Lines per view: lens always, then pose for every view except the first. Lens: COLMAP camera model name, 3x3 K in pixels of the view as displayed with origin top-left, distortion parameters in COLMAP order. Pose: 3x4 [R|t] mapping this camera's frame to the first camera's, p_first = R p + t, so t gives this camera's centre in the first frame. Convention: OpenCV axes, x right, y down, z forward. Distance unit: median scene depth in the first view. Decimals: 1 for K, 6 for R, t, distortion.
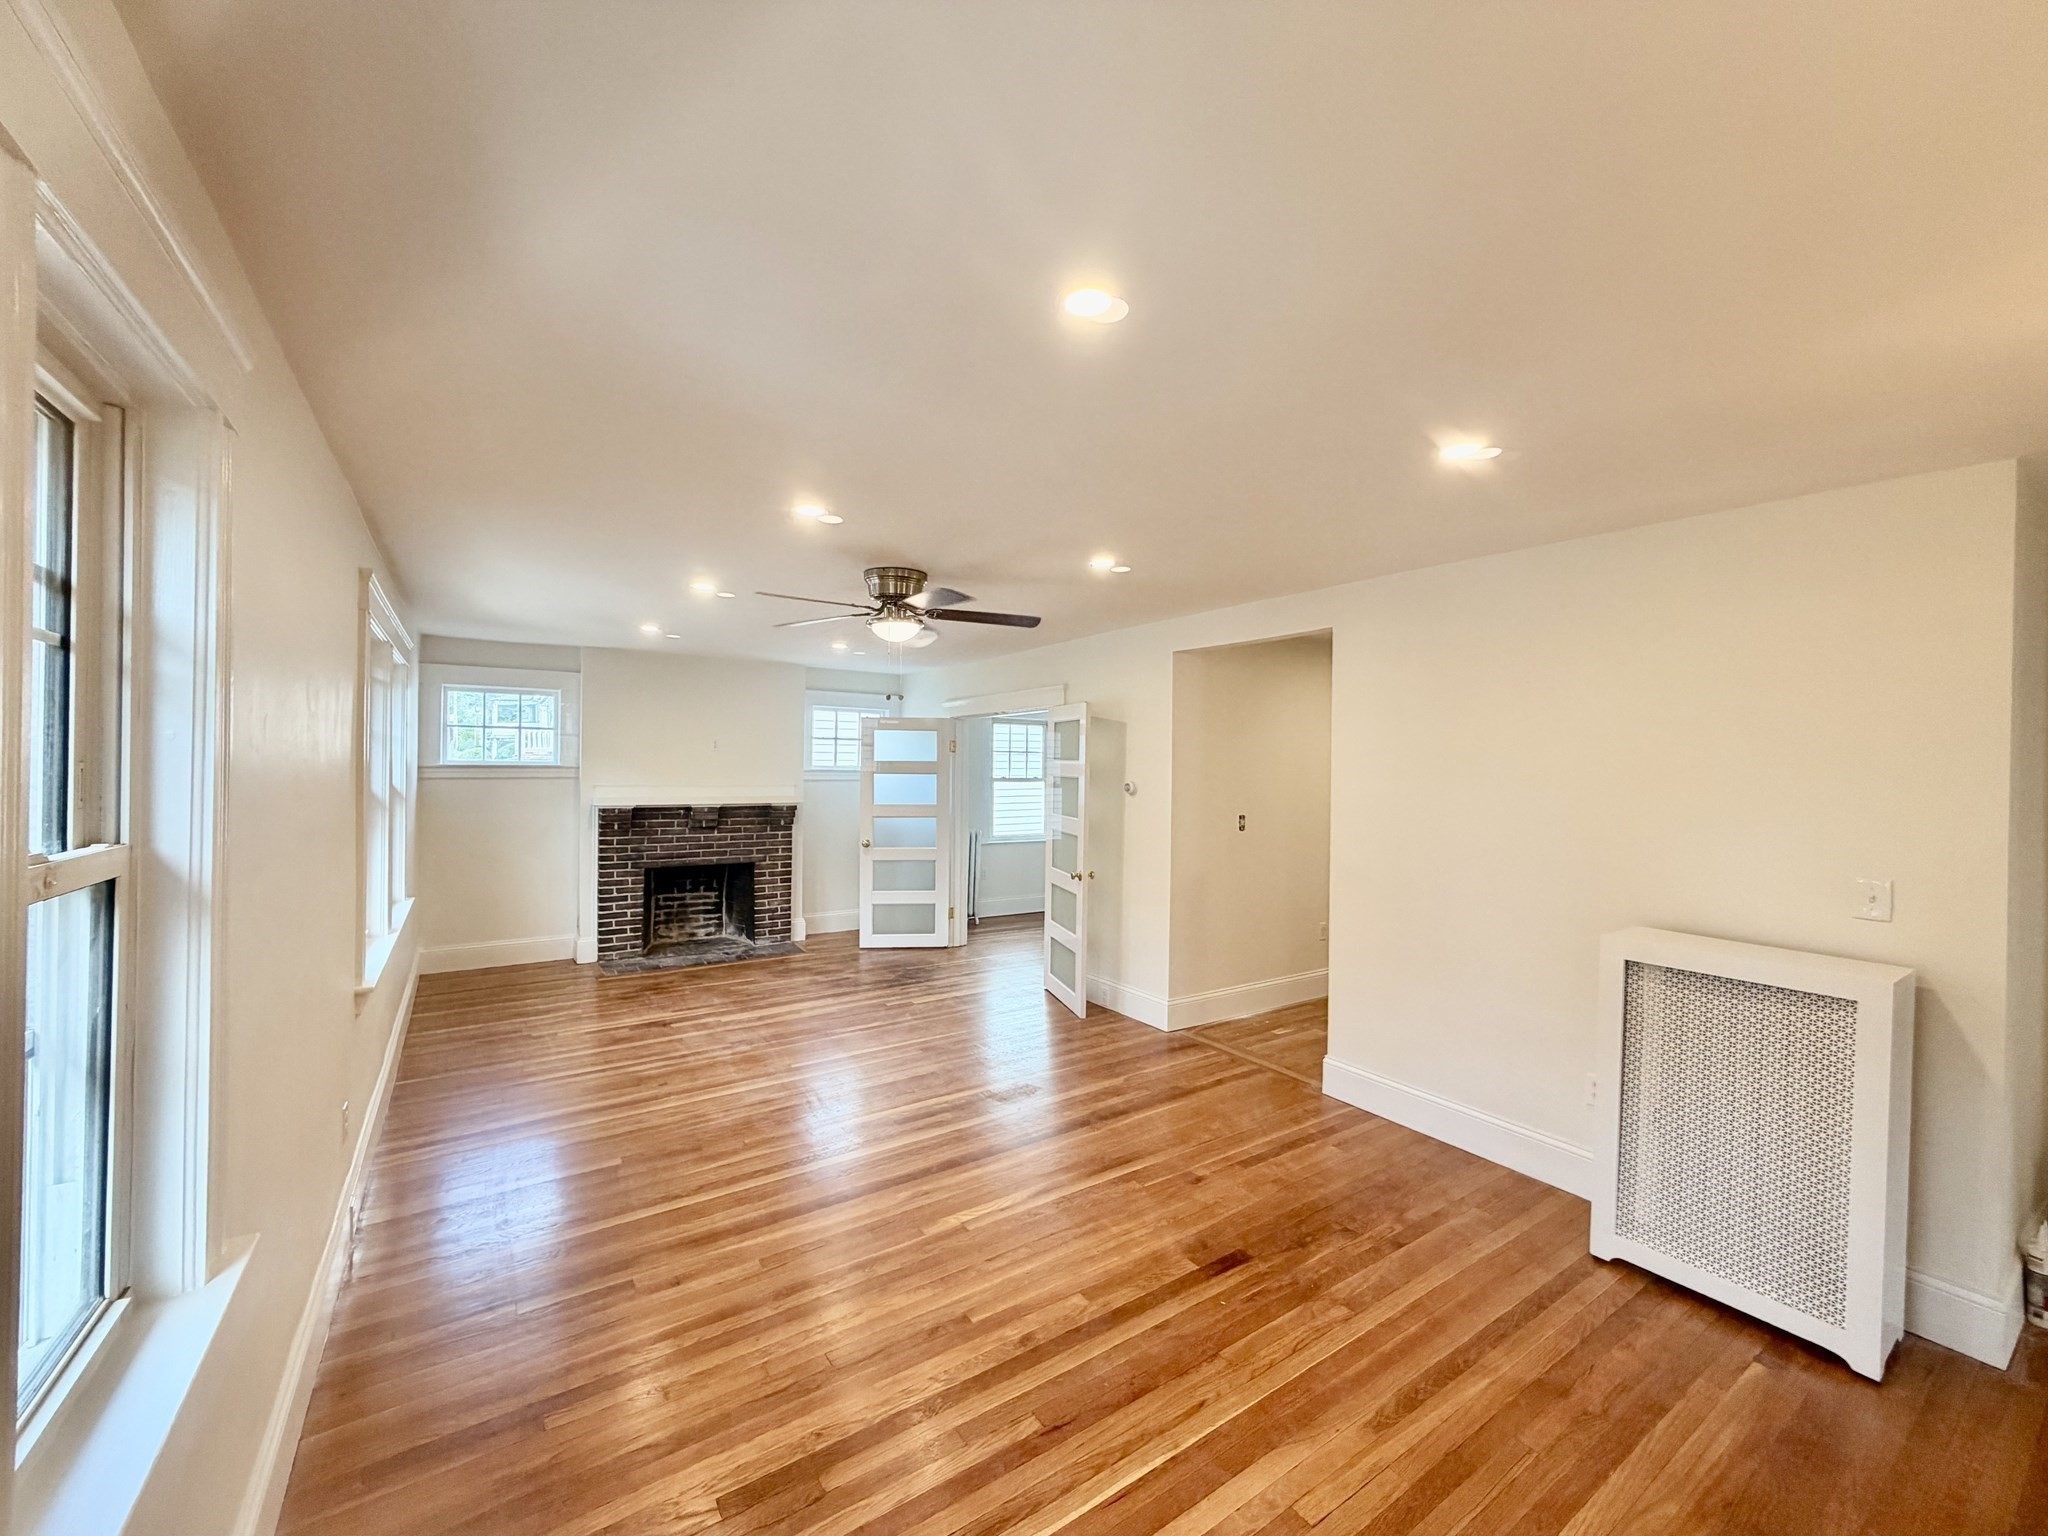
lens RADIAL K [[812.4, 0, 1023.2], [0, 812.4, 763.5], [0, 0, 1]] dist [0.001390, 0.000624]
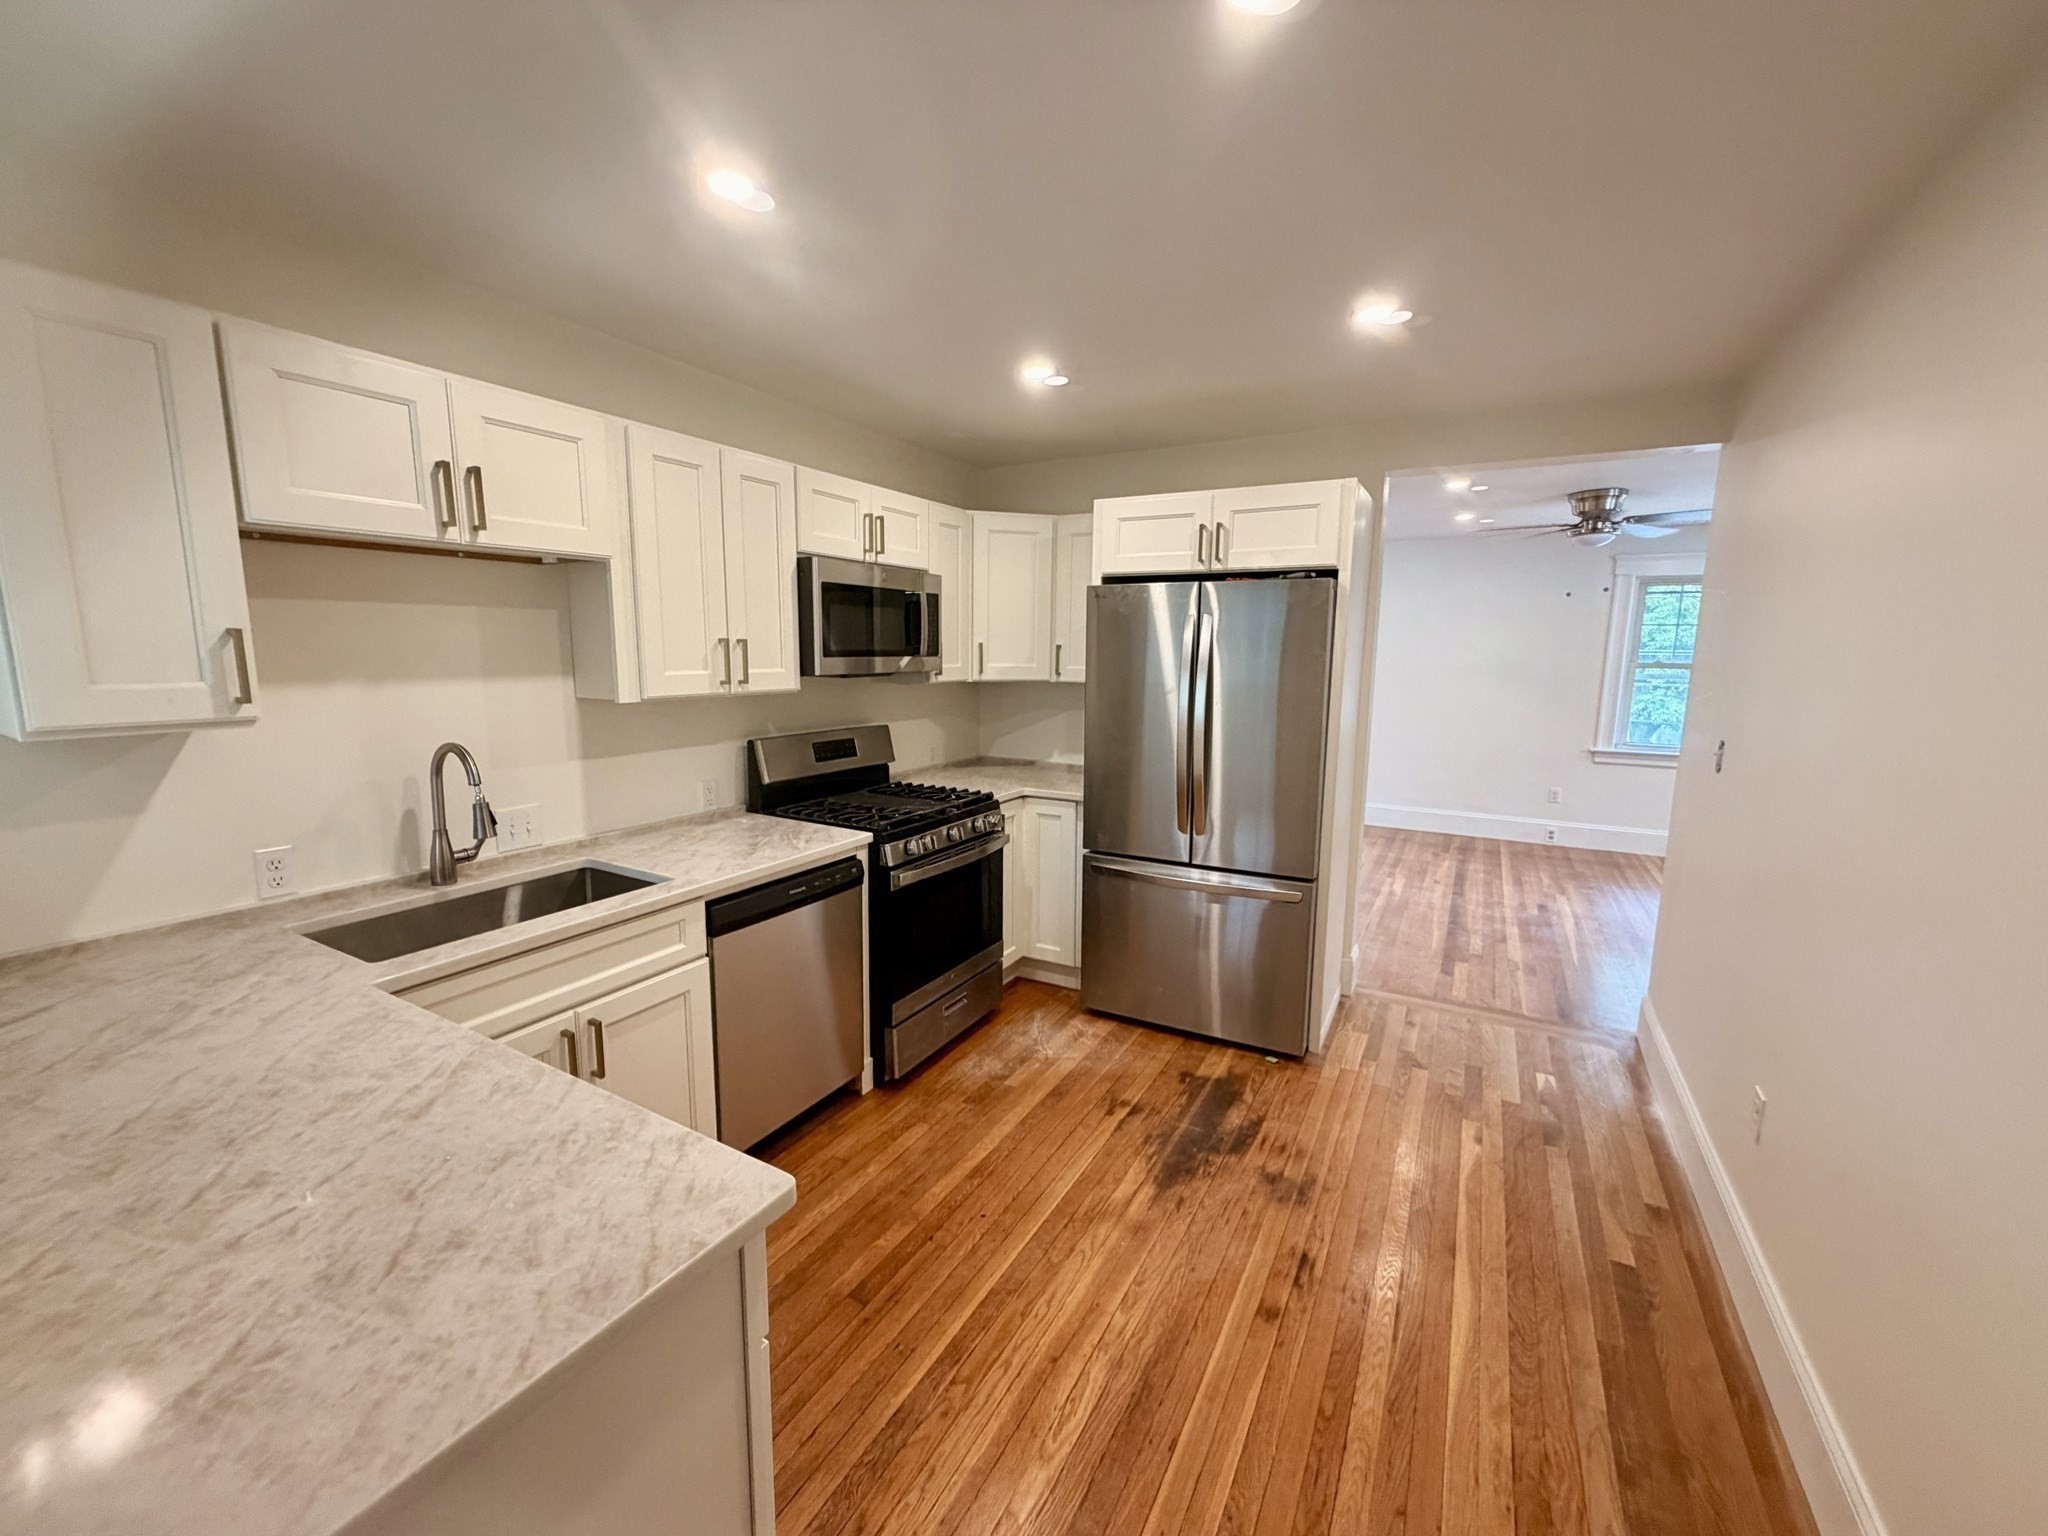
lens RADIAL K [[812.4, 0, 1023.2], [0, 812.4, 763.5], [0, 0, 1]] dist [0.001390, 0.000624]
pose [[-0.892863, 0.040682, -0.448488, 1.154328], [-0.022259, 0.990707, 0.134181, 0.037846], [0.449779, 0.129788, -0.883659, 1.670454]]
